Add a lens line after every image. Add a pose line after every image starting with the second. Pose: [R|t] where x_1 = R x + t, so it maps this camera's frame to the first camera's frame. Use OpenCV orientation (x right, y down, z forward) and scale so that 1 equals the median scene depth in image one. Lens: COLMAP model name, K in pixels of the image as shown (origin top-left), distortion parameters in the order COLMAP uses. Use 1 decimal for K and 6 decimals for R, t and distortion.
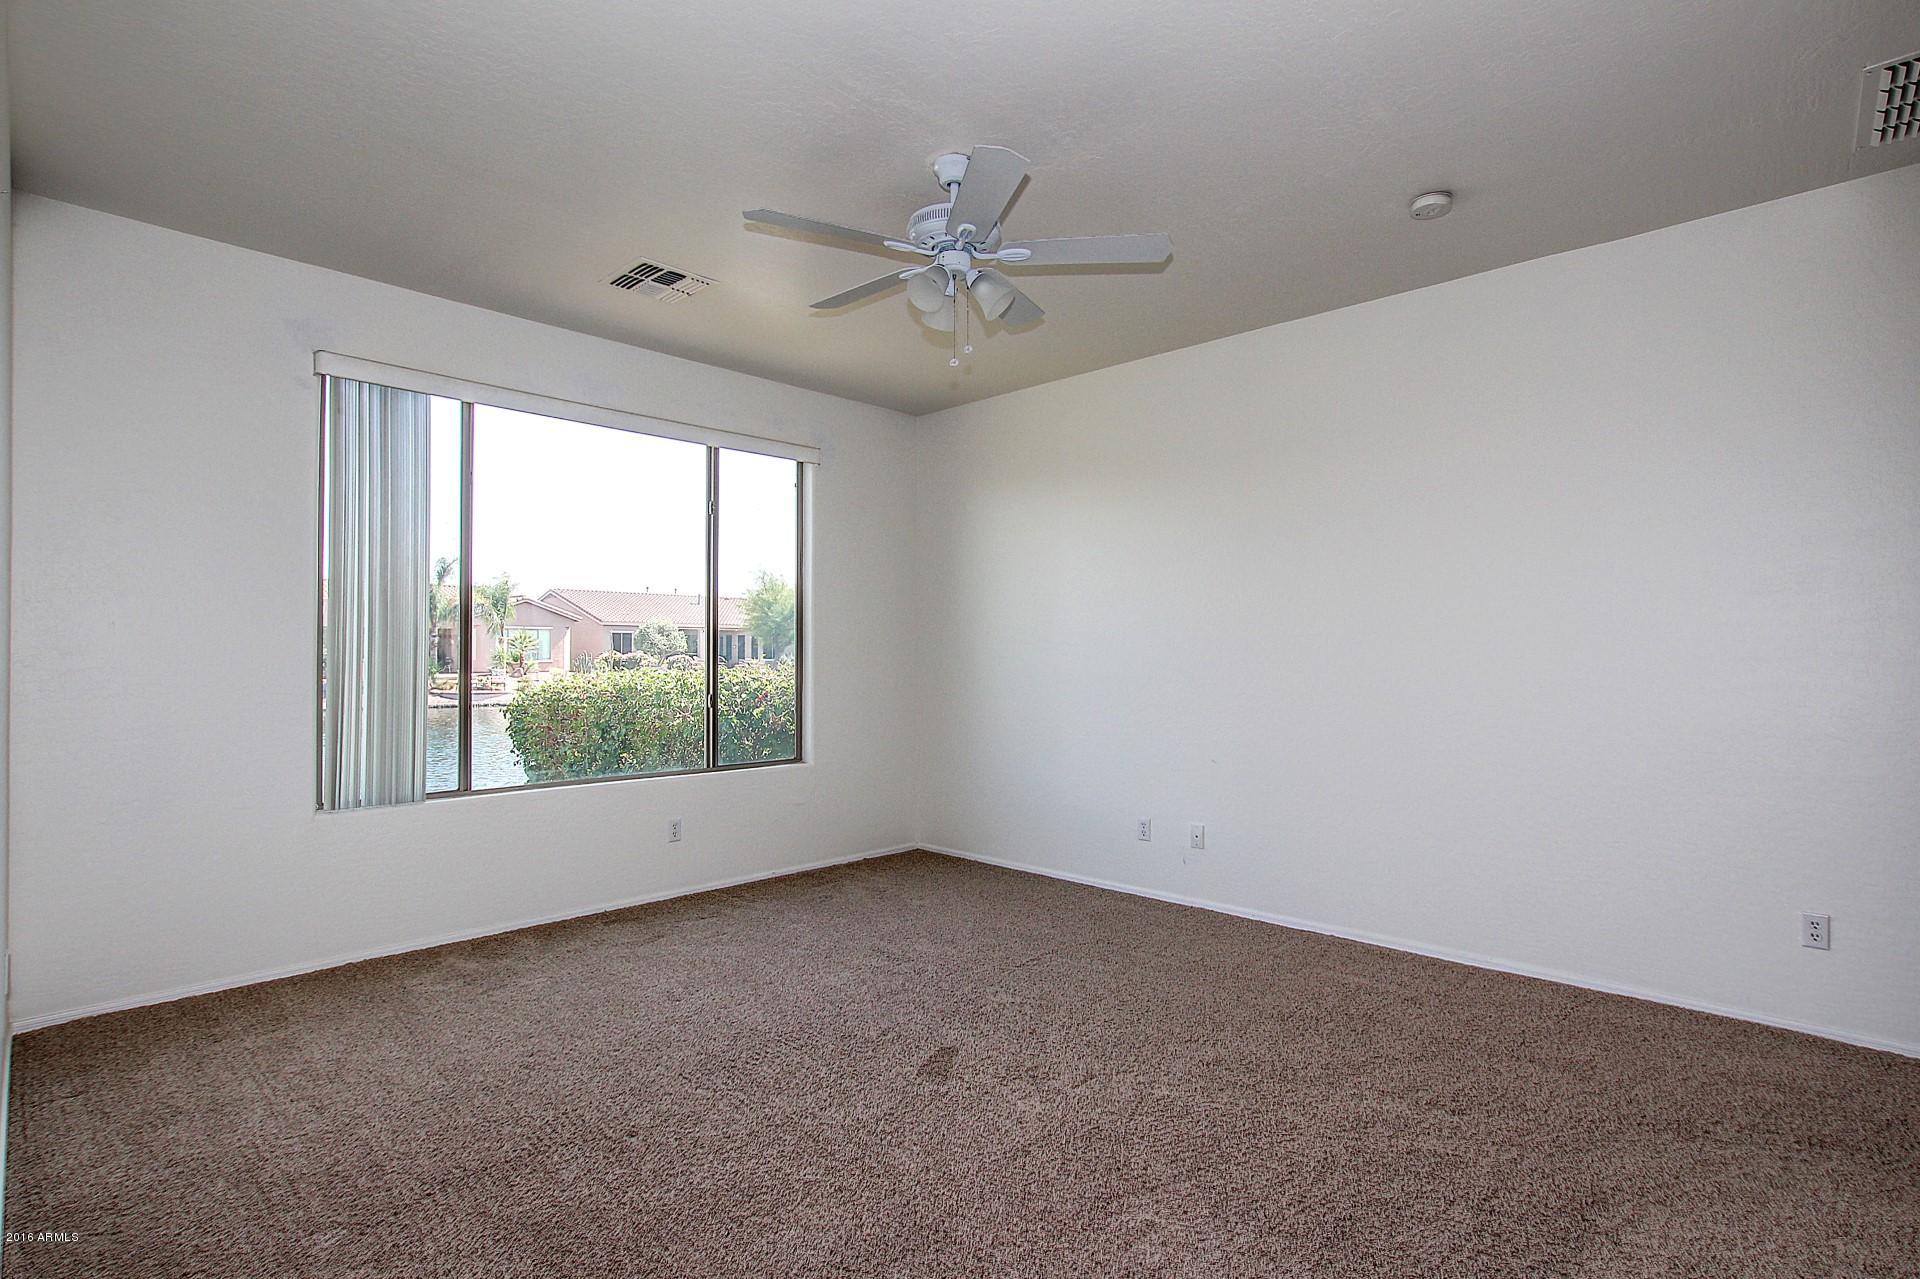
lens RADIAL K [[925.4, 0, 960.0], [0, 925.4, 639.5], [0, 0, 1]] dist [-0.000448, -0.000469]
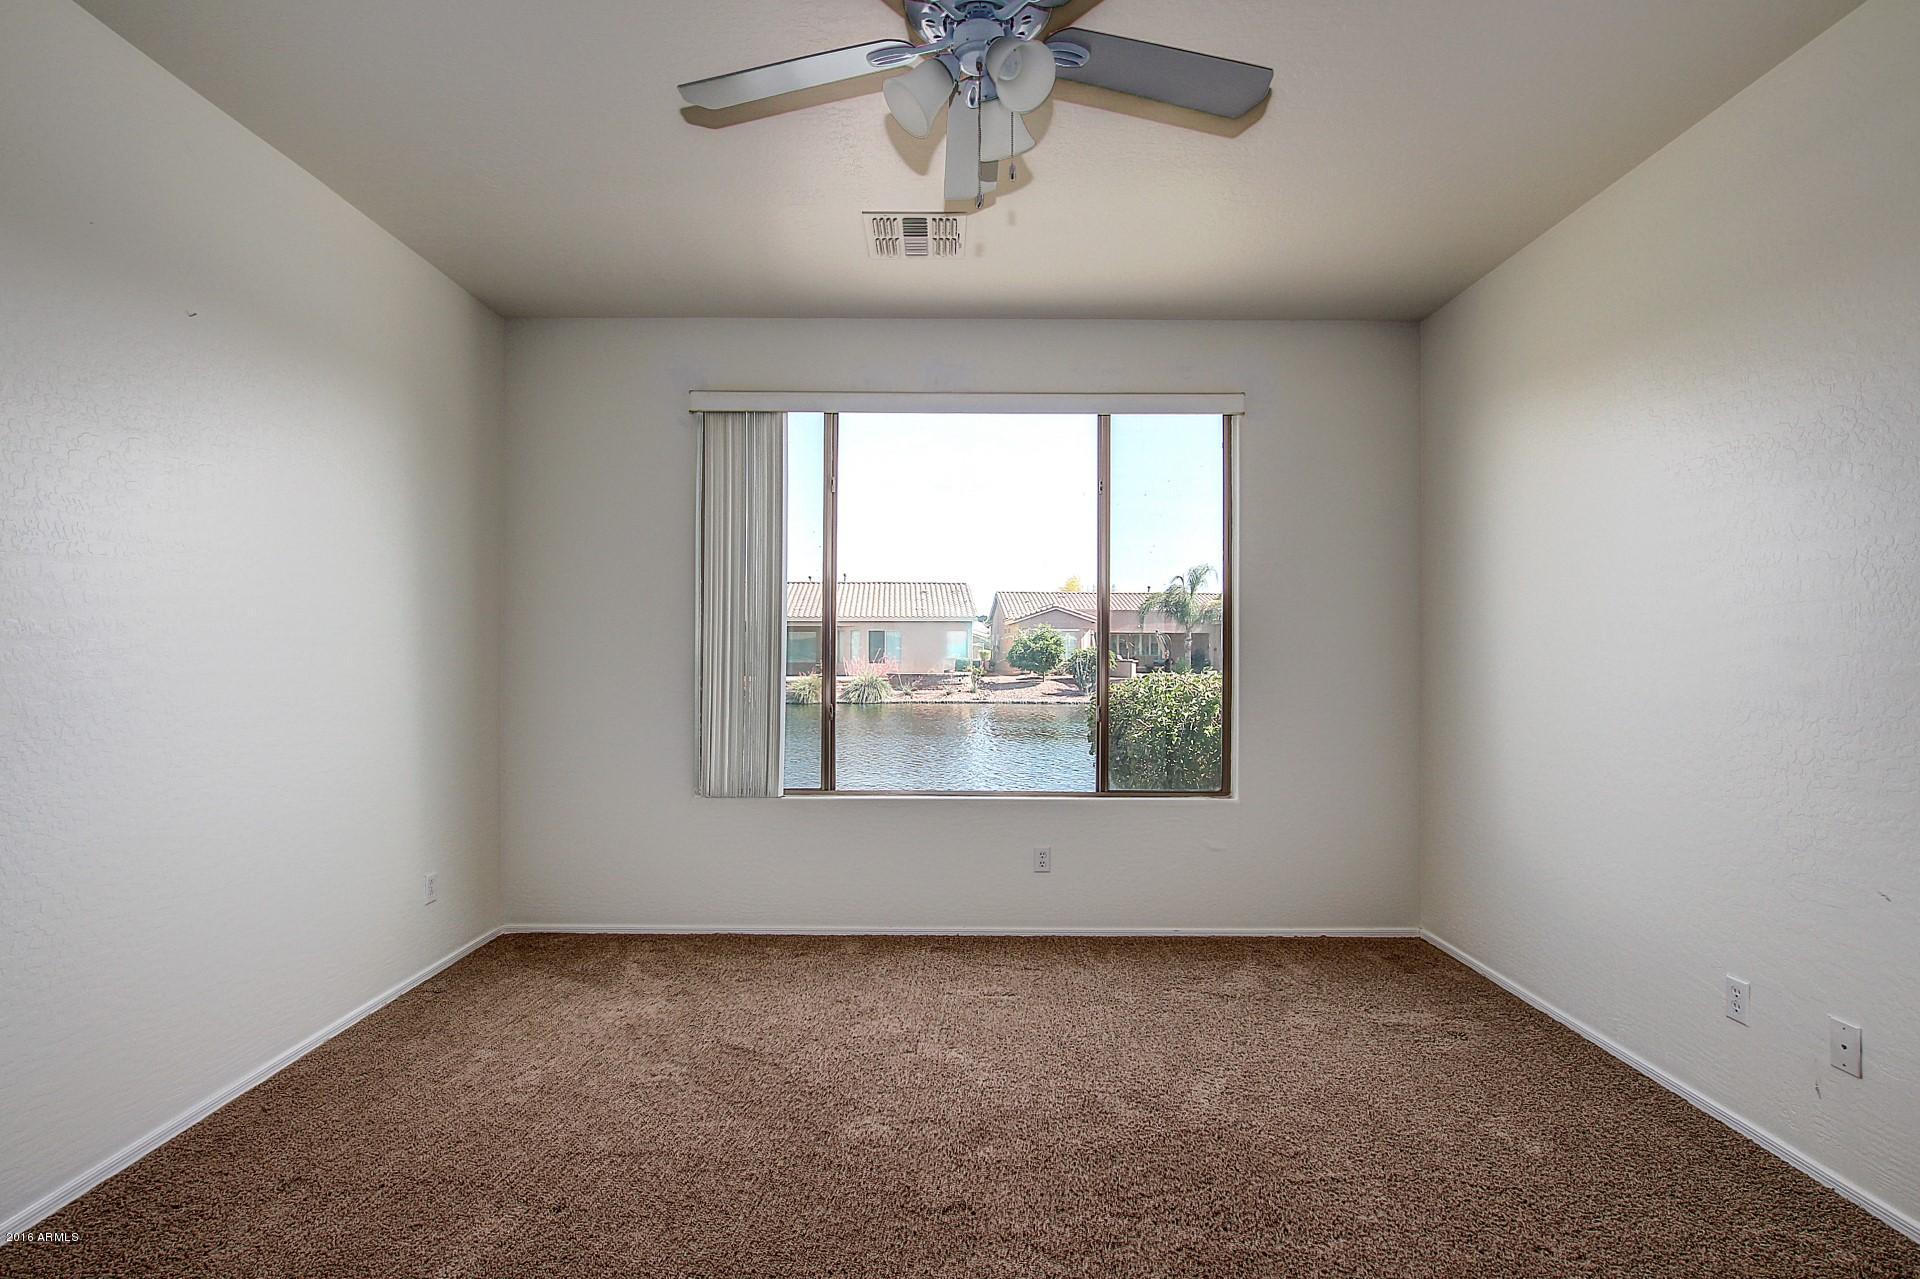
lens RADIAL K [[929.8, 0, 960.0], [0, 929.8, 639.5], [0, 0, 1]] dist [-0.031255, -0.000313]
pose [[0.699875, -0.008044, -0.714220, 0.282412], [0.006862, 0.999966, -0.004539, 0.002067], [0.714232, -0.001725, 0.699907, 0.352542]]
